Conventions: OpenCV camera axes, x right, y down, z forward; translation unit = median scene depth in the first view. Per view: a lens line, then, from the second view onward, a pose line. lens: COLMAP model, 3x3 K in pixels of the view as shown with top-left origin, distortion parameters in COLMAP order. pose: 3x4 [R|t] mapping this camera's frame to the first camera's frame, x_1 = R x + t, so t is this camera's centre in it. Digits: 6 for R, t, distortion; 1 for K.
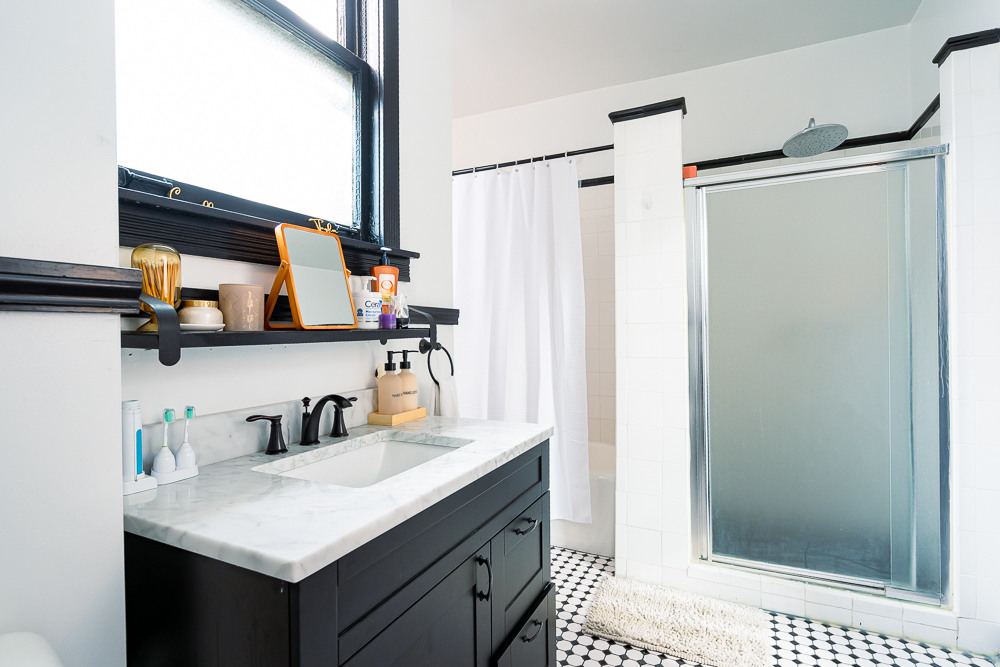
lens RADIAL K [[475.3, 0, 501.1], [0, 475.3, 330.0], [0, 0, 1]] dist [-0.001336, -0.000005]
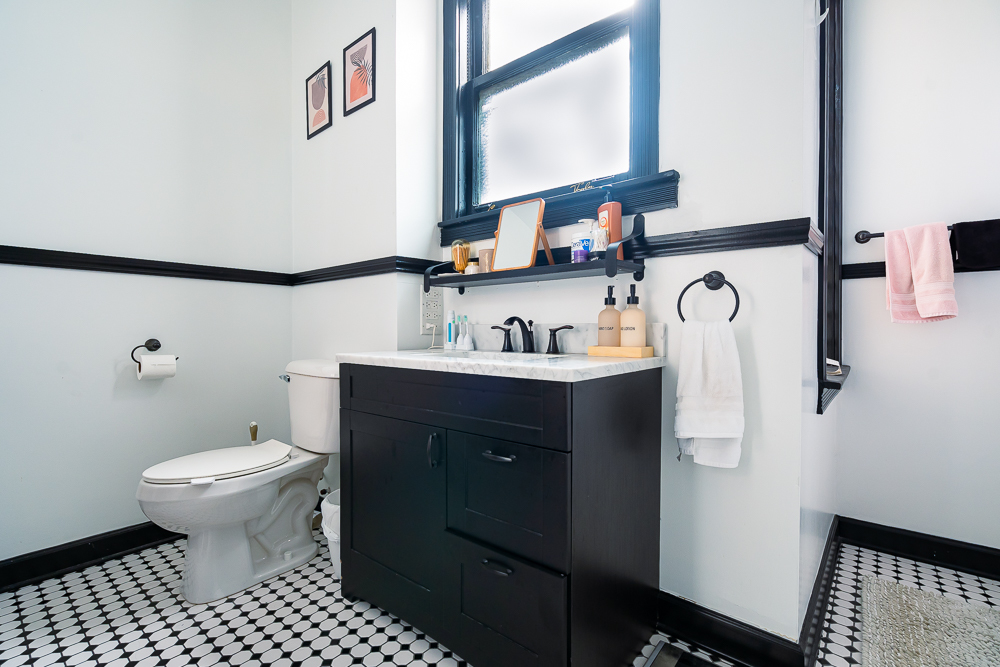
lens RADIAL K [[475.3, 0, 497.4], [0, 475.3, 333.3], [0, 0, 1]] dist [-0.001336, -0.000005]
pose [[-0.229447, 0.017312, -0.973167, 1.074129], [0.003698, 0.999850, 0.016915, 0.170248], [0.973314, 0.000282, -0.229477, 1.330103]]
